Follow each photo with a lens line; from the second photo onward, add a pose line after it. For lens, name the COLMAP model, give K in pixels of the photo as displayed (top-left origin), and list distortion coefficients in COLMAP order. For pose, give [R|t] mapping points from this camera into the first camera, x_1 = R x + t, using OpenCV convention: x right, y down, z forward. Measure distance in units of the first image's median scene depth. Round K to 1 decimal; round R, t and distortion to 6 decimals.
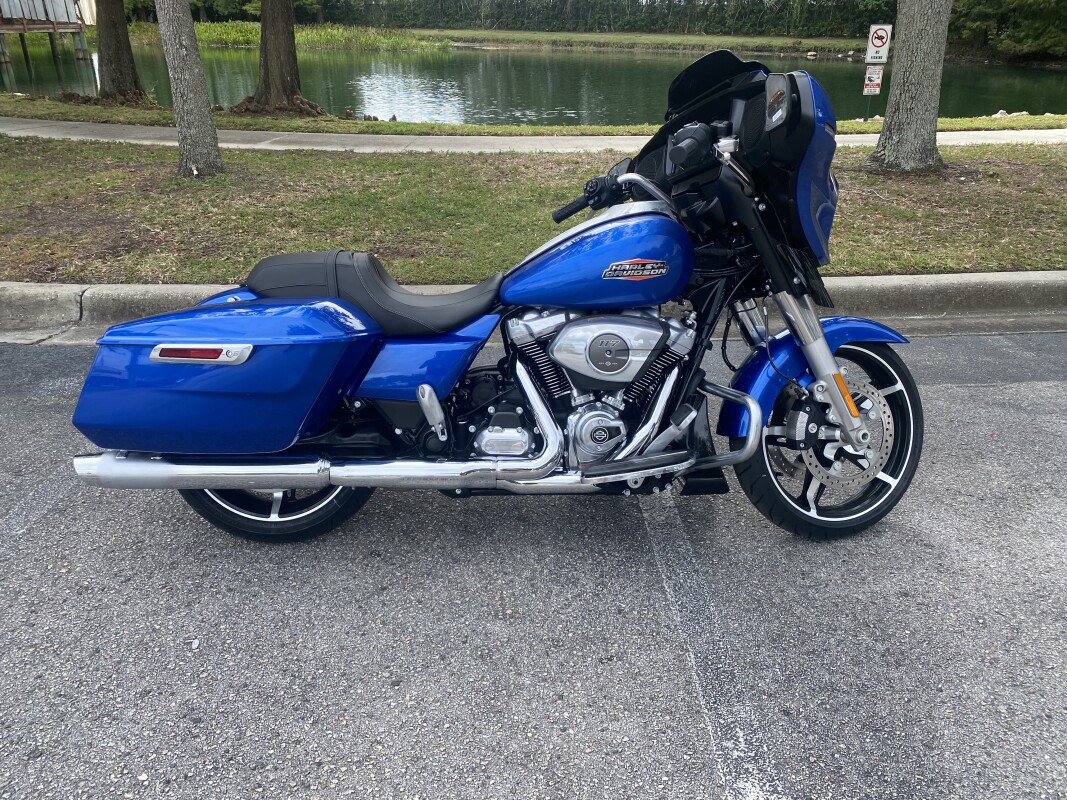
lens RADIAL K [[816.4, 0, 533.5], [0, 816.4, 400.0], [0, 0, 1]] dist [-0.002023, 0.010827]
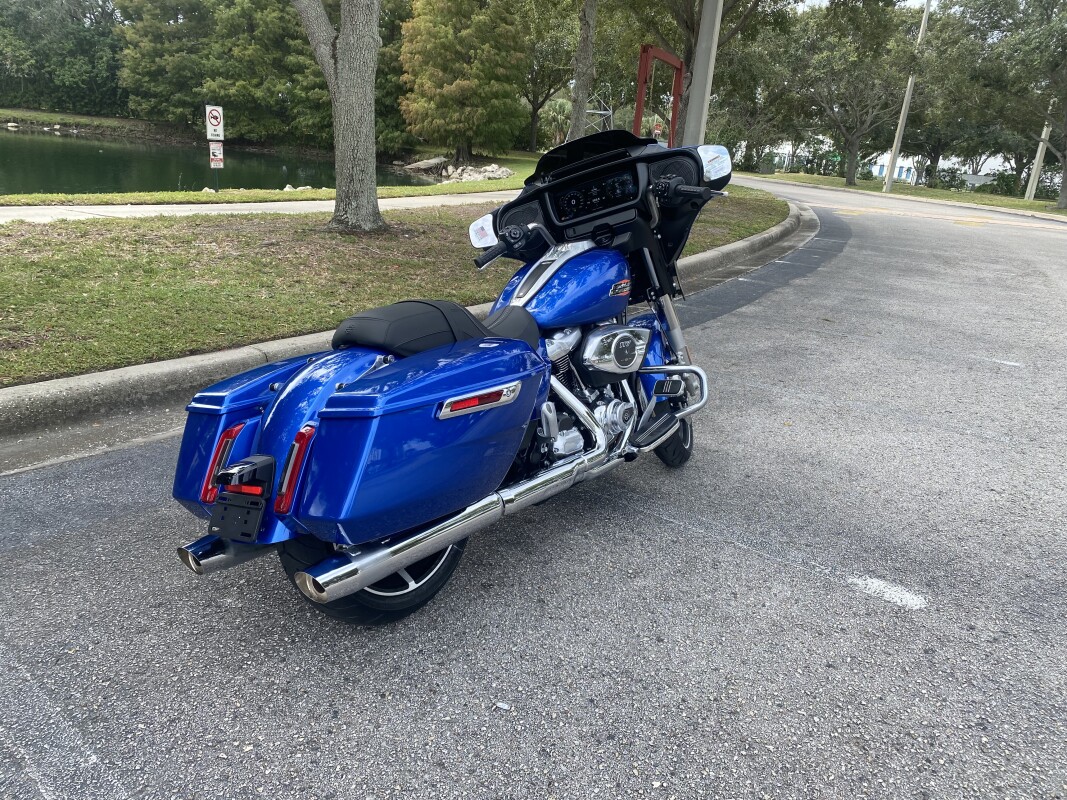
lens RADIAL K [[795.2, 0, 533.5], [0, 795.2, 400.0], [0, 0, 1]] dist [0.001249, -0.000665]
pose [[0.629395, -0.190895, 0.753274, -0.305988], [0.249208, 0.967742, 0.037021, -0.021483], [-0.736042, 0.164421, 0.656665, 0.091267]]
